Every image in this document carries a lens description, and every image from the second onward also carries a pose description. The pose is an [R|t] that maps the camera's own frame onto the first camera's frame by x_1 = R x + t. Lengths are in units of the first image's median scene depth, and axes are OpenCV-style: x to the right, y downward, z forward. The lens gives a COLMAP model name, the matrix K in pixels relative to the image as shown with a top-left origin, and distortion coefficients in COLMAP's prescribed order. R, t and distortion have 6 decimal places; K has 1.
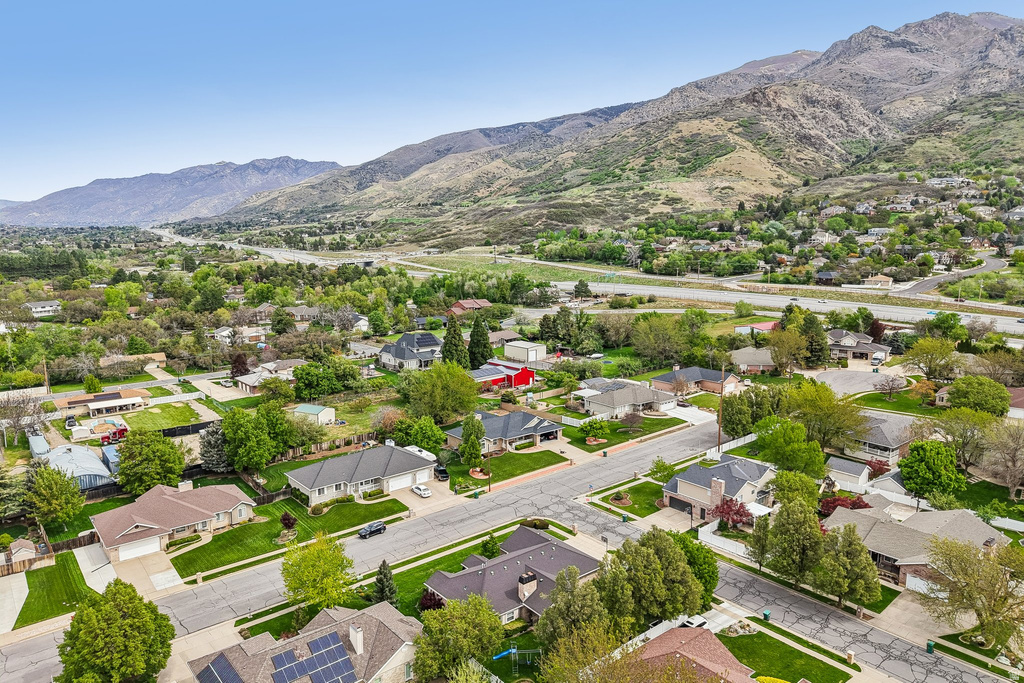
lens RADIAL K [[684.6, 0, 510.9], [0, 684.6, 346.3], [0, 0, 1]] dist [0.029039, -0.028825]
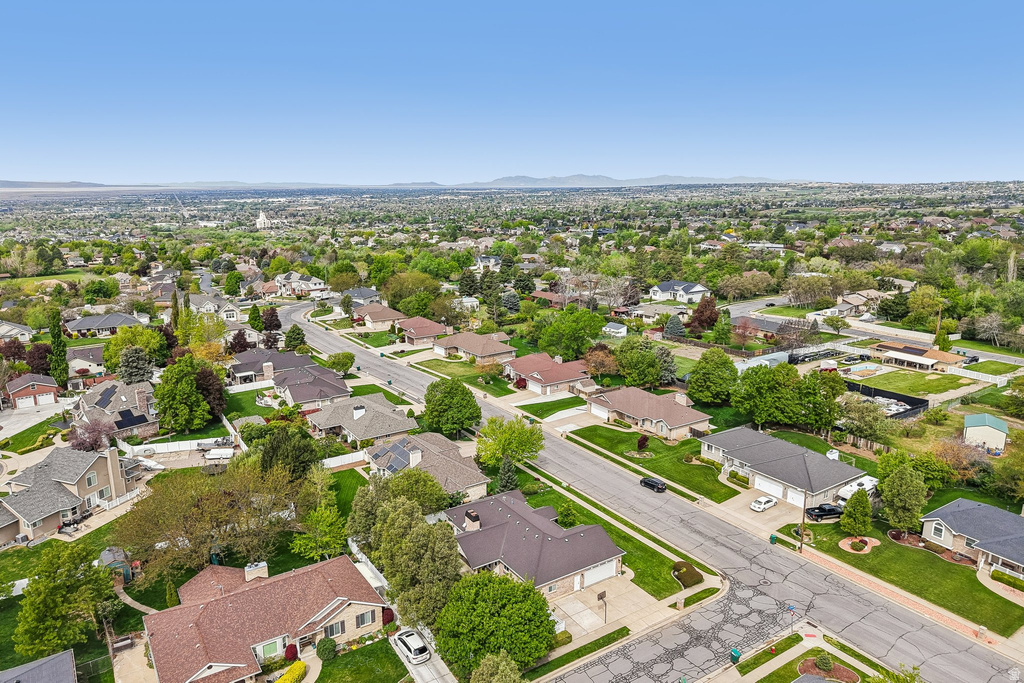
lens RADIAL K [[684.6, 0, 513.1], [0, 684.6, 332.5], [0, 0, 1]] dist [0.029039, -0.028825]
pose [[-0.102266, 0.212752, -0.971740, 0.462372], [-0.169608, 0.958828, 0.227775, -0.086350], [0.980191, 0.188108, -0.061971, 0.504353]]
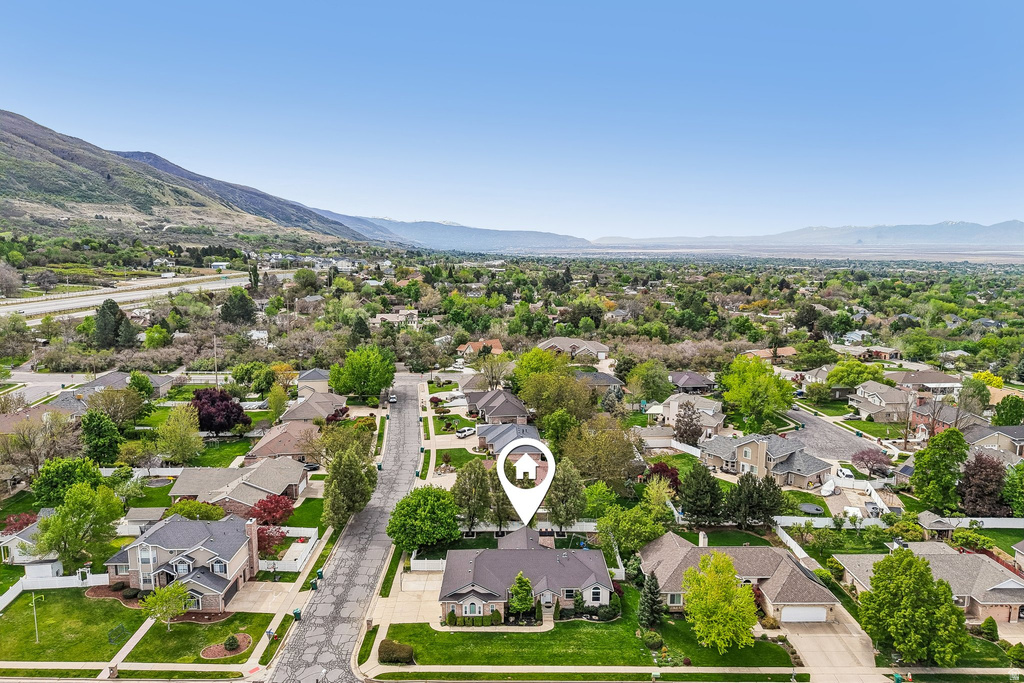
lens RADIAL K [[684.6, 0, 512.1], [0, 684.6, 342.9], [0, 0, 1]] dist [0.029039, -0.028825]
pose [[-0.777772, -0.099562, 0.620612, -0.293270], [0.101181, 0.954666, 0.279957, -0.143898], [-0.620350, 0.280537, -0.732438, 0.846964]]
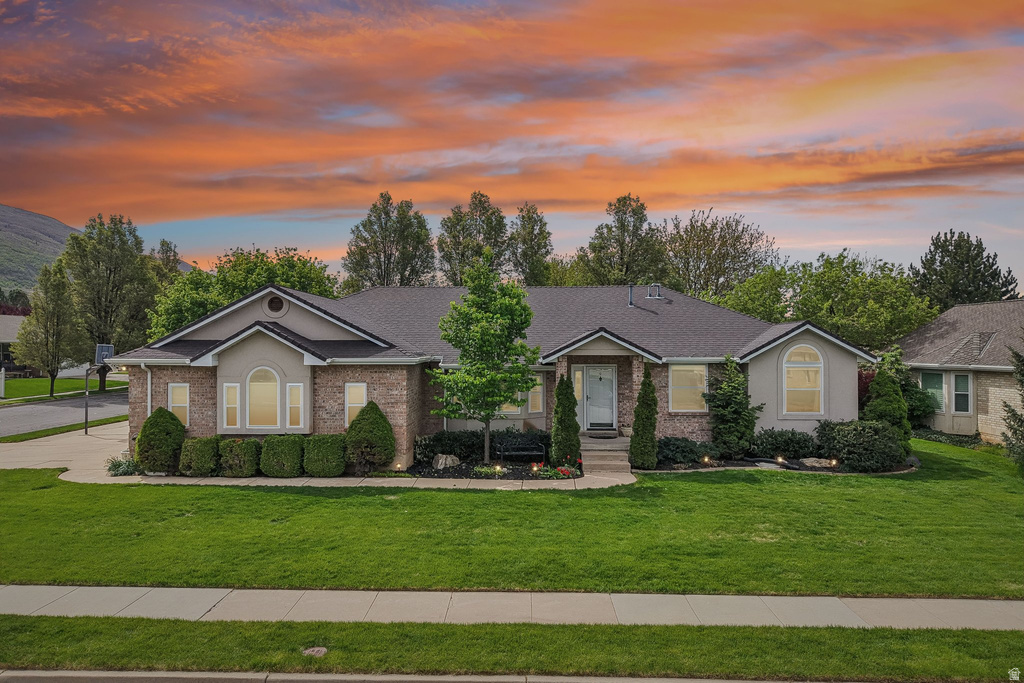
lens RADIAL K [[684.6, 0, 509.7], [0, 684.6, 343.5], [0, 0, 1]] dist [0.029039, -0.028825]
pose [[-0.759098, 0.001015, 0.650976, -0.090526], [0.109270, 0.986009, 0.125881, 0.146182], [-0.641740, 0.166688, -0.748588, 0.618645]]
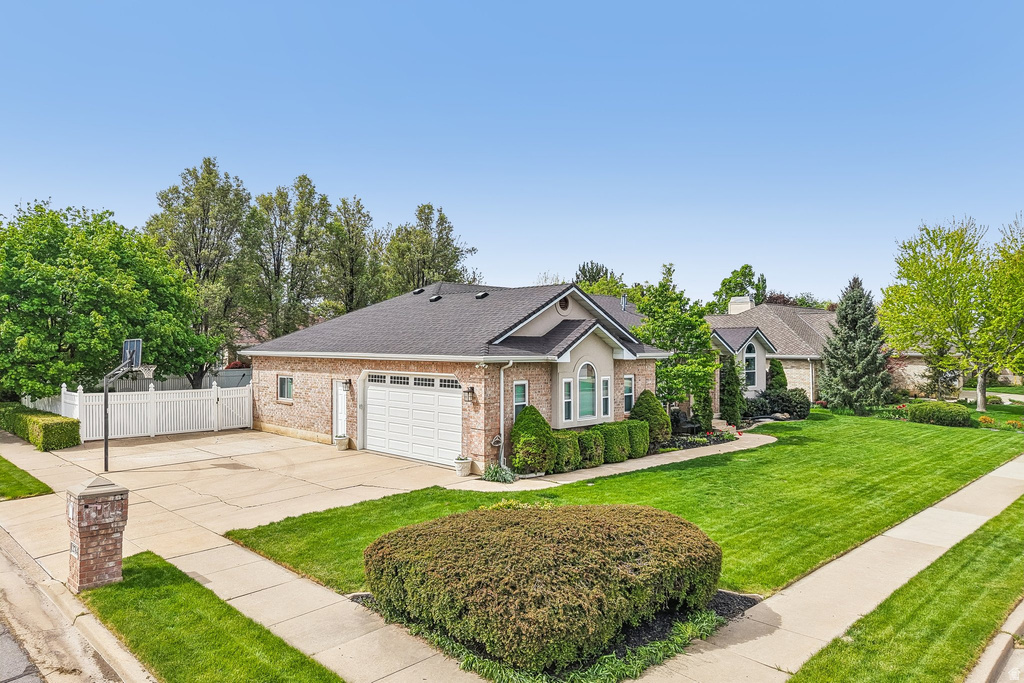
lens RADIAL K [[684.6, 0, 509.5], [0, 684.6, 339.7], [0, 0, 1]] dist [0.029039, -0.028825]
pose [[-0.995809, -0.004574, -0.091339, 0.028905], [-0.019498, 0.986404, 0.163177, 0.137511], [0.089351, 0.164274, -0.982360, 0.671460]]
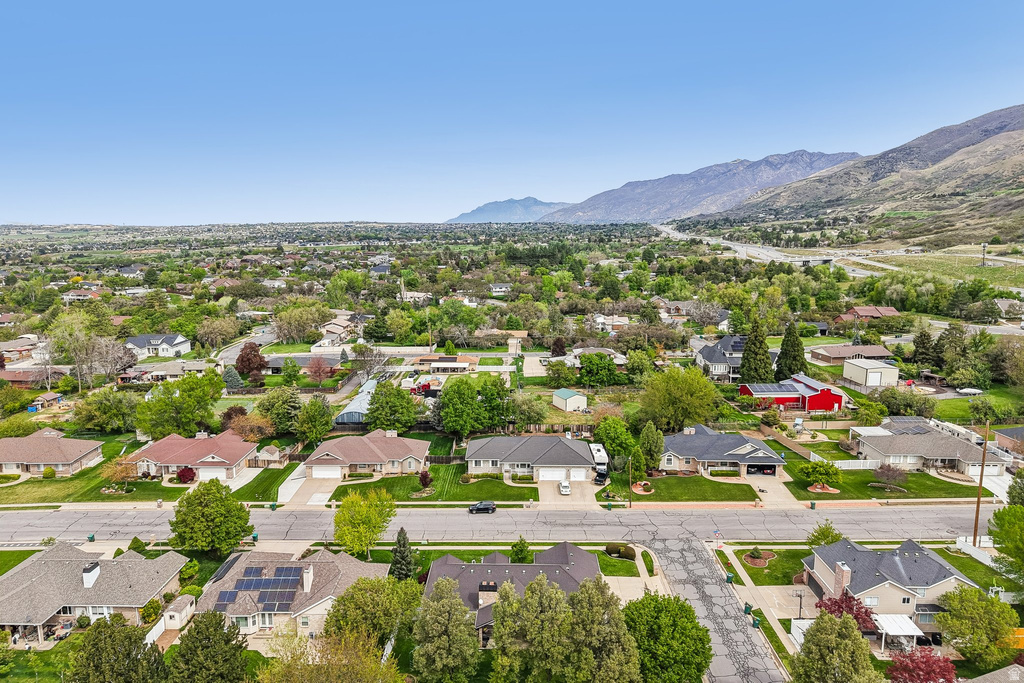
lens RADIAL K [[684.6, 0, 508.2], [0, 684.6, 337.6], [0, 0, 1]] dist [0.029039, -0.028825]
pose [[0.762757, 0.104932, -0.638116, 0.290656], [-0.109259, 0.993473, 0.032767, -0.019080], [0.637389, 0.044726, 0.769243, 0.126079]]
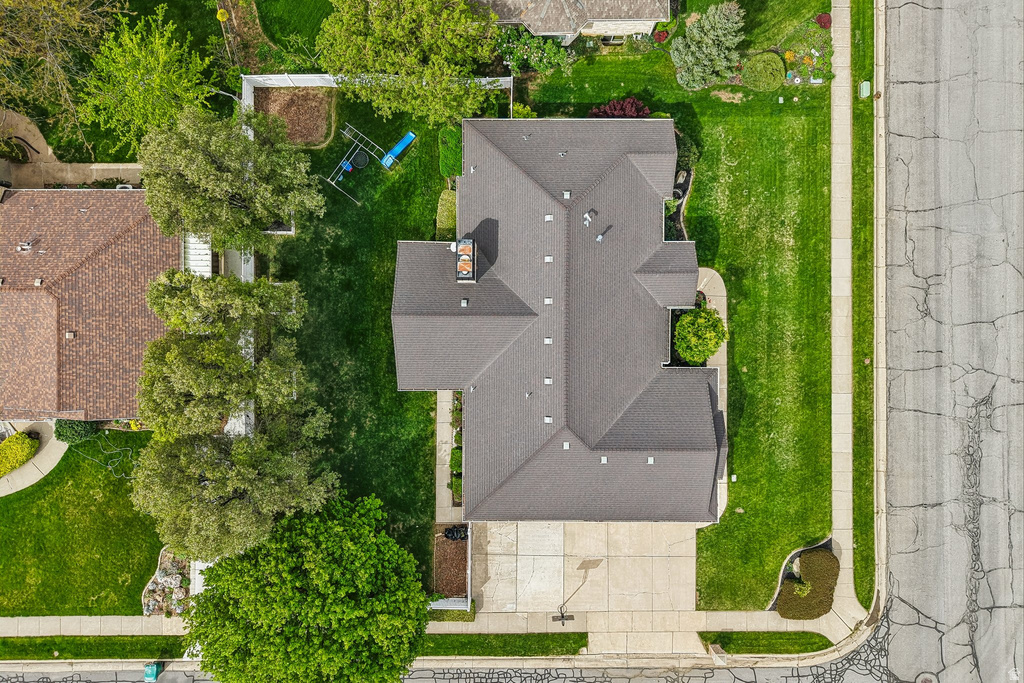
lens RADIAL K [[684.6, 0, 513.9], [0, 684.6, 339.5], [0, 0, 1]] dist [0.029039, -0.028825]
pose [[-0.635975, 0.771708, -0.001636, 0.020778], [-0.134823, -0.109021, 0.984854, -0.038723], [0.759841, 0.626563, 0.173379, 0.460619]]
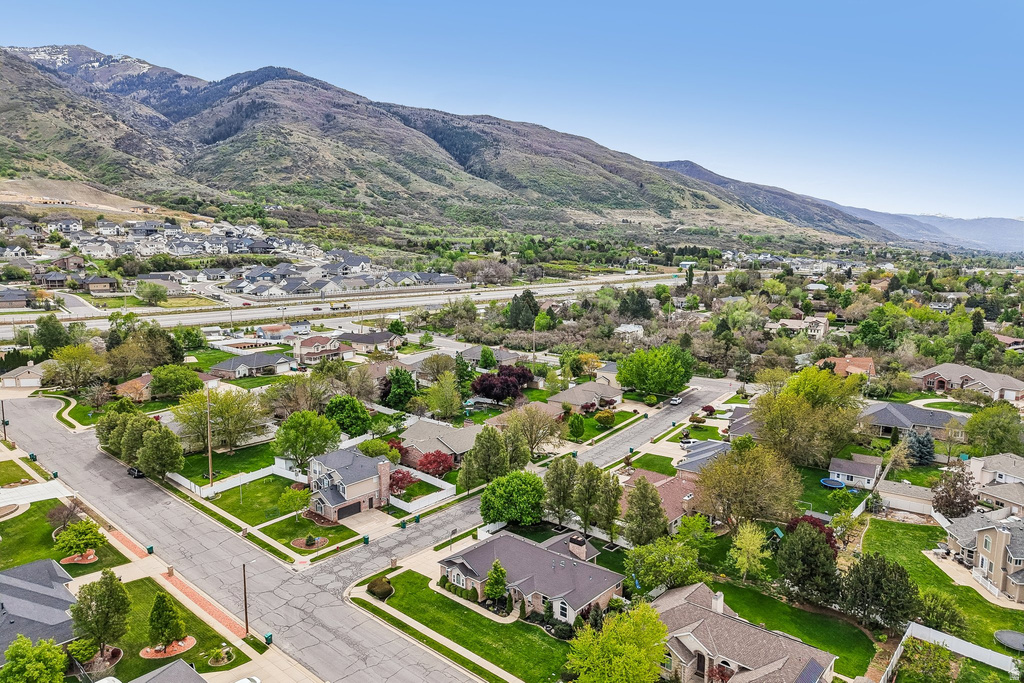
lens RADIAL K [[684.6, 0, 512.1], [0, 684.6, 346.4], [0, 0, 1]] dist [0.029039, -0.028825]
pose [[-0.162103, -0.157929, 0.974054, -0.480053], [0.163598, 0.969148, 0.184359, -0.096820], [-0.973118, 0.189239, -0.131265, 0.561007]]
